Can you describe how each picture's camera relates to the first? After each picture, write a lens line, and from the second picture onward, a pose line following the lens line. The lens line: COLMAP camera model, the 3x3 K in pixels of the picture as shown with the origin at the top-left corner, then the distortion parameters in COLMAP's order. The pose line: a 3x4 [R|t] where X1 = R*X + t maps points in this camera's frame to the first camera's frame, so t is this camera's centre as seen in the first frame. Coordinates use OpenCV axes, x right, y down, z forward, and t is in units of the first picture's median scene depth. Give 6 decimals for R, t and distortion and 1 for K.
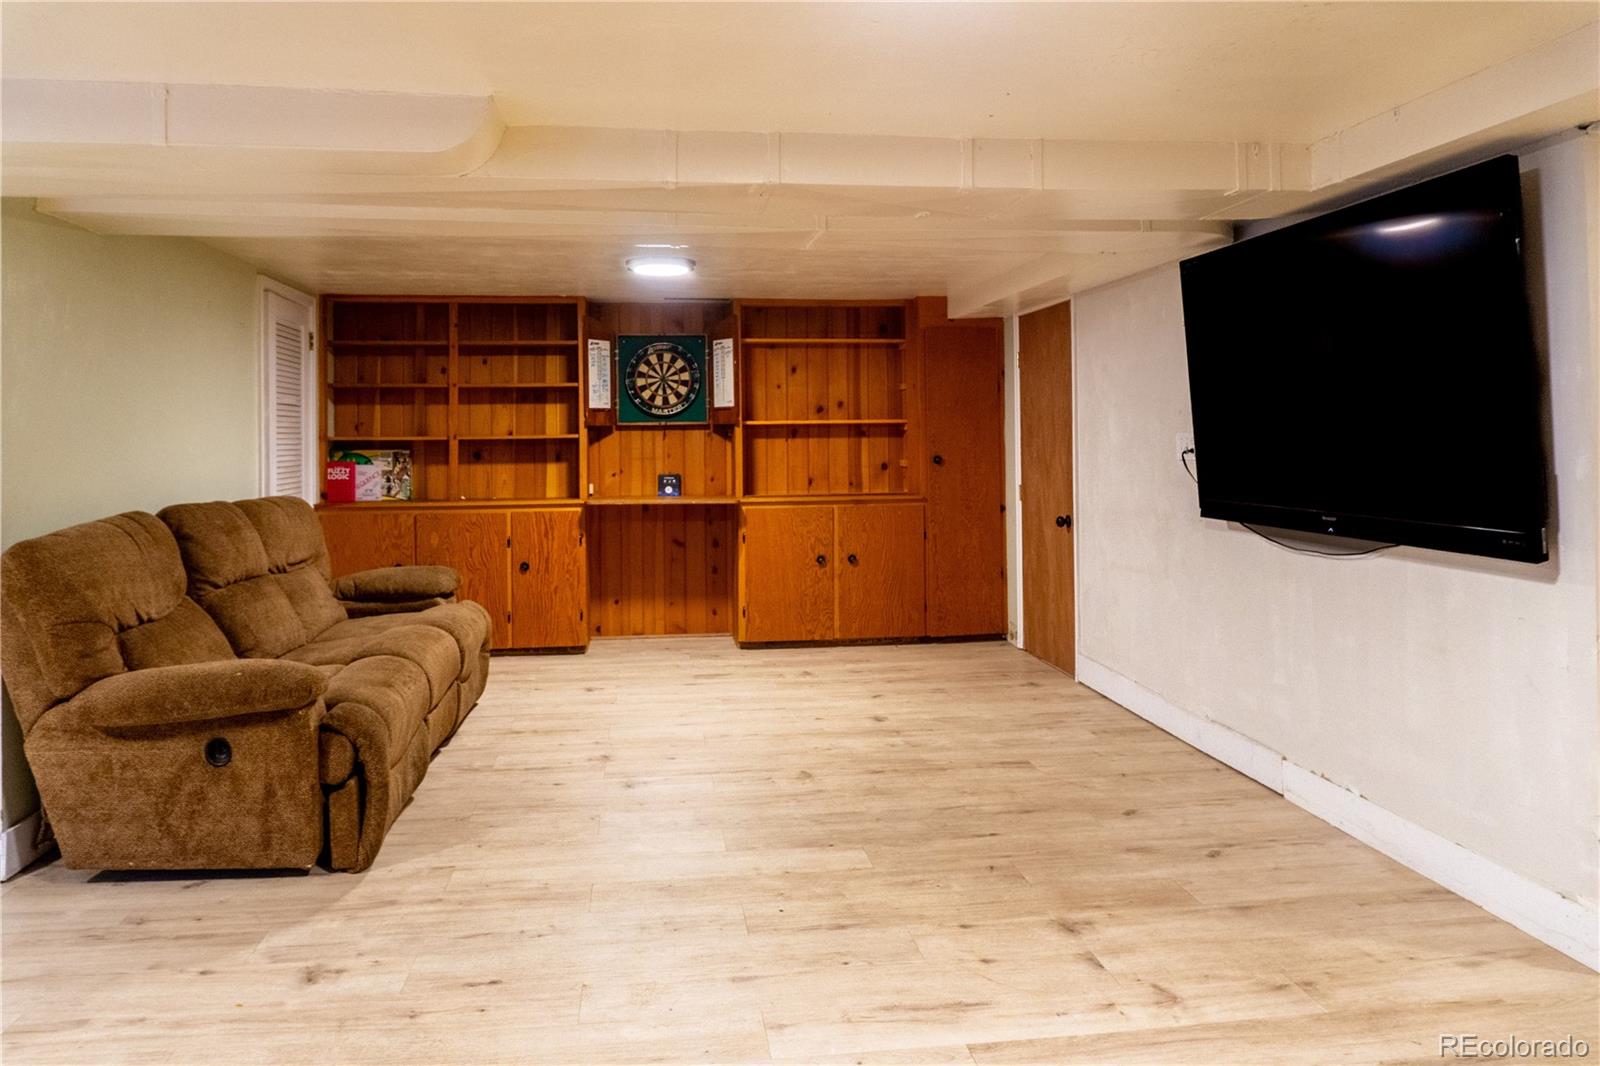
lens RADIAL K [[1104.4, 0, 698.5], [0, 1104.4, 409.9], [0, 0, 1]] dist [-0.028792, -0.000332]
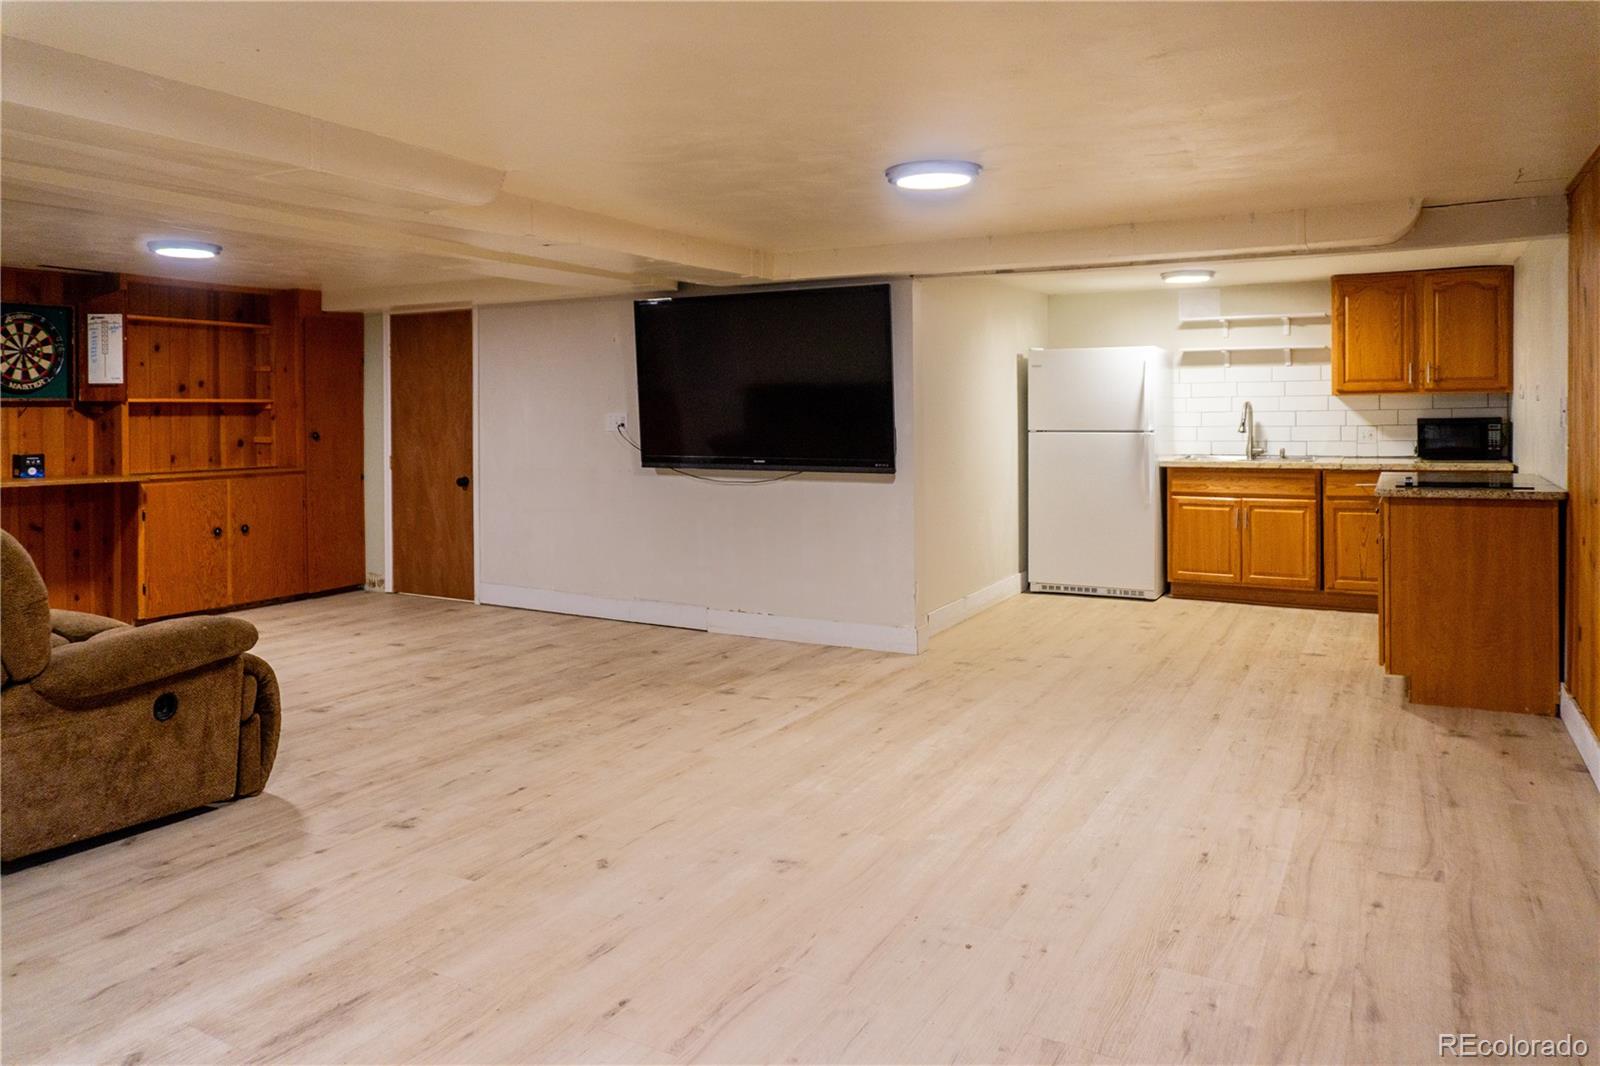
lens RADIAL K [[1104.4, 0, 762.7], [0, 1104.4, 416.2], [0, 0, 1]] dist [-0.028792, -0.000332]
pose [[0.604135, 0.003902, 0.796872, -0.398513], [-0.022186, 0.999683, 0.011925, 0.001679], [-0.796573, -0.024883, 0.604030, -0.042256]]
